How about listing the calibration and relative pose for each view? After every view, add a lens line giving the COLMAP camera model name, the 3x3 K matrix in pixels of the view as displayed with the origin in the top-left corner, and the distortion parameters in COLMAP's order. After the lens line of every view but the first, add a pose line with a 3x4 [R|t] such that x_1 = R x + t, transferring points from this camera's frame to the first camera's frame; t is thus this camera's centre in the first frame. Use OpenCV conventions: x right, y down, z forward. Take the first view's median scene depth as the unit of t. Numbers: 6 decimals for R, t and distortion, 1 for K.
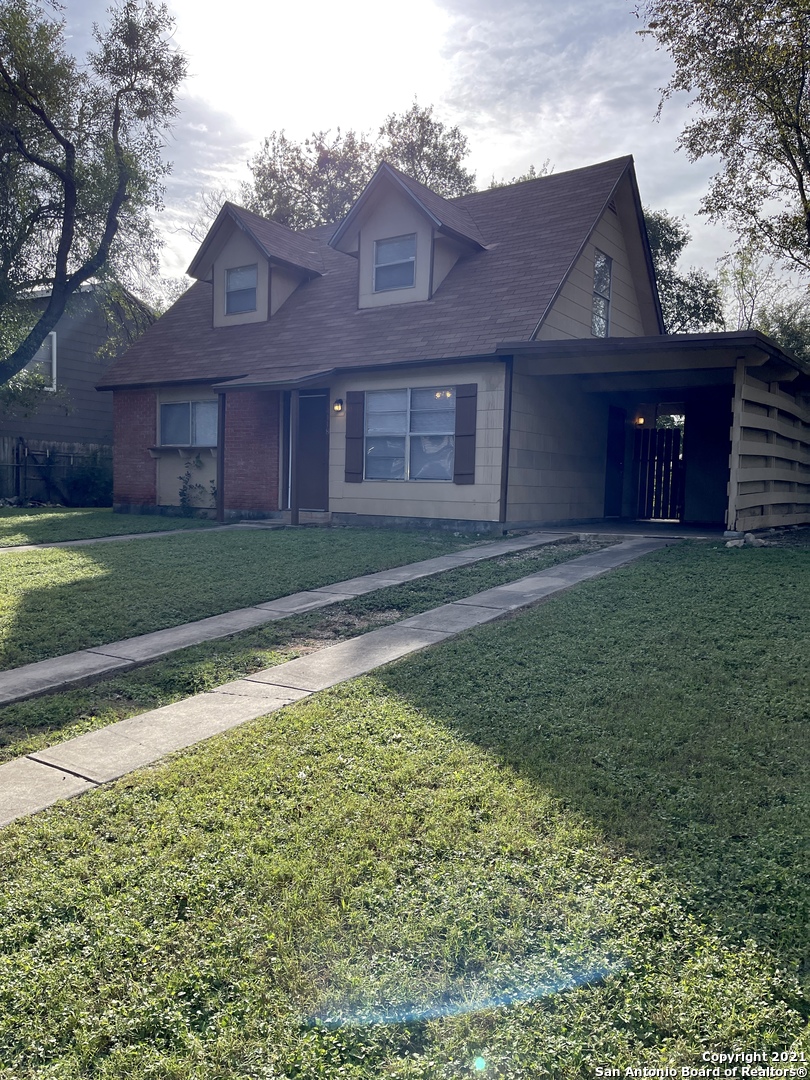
lens RADIAL K [[813.8, 0, 403.8], [0, 813.8, 543.8], [0, 0, 1]] dist [0.000418, -0.007702]
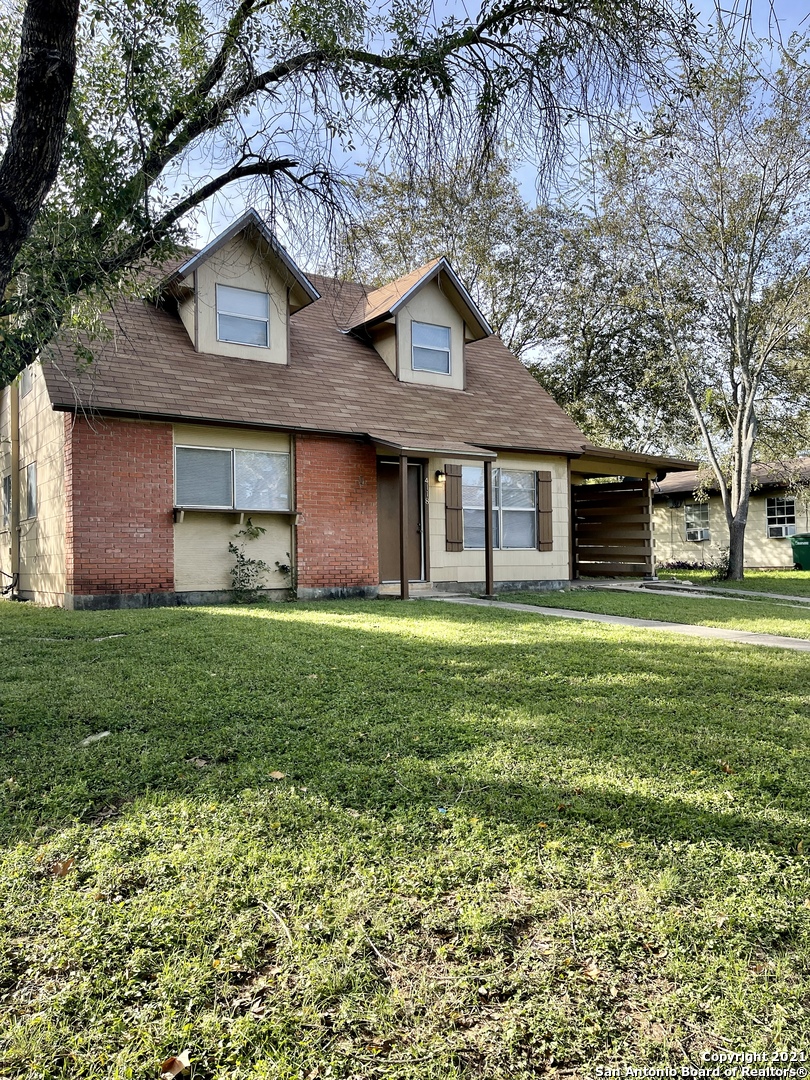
lens RADIAL K [[813.8, 0, 404.1], [0, 813.8, 539.5], [0, 0, 1]] dist [0.000418, -0.007702]
pose [[0.358004, -0.008643, 0.933680, -1.056001], [0.078414, 0.996703, -0.020840, -0.074283], [-0.930422, 0.080674, 0.357501, 0.686099]]
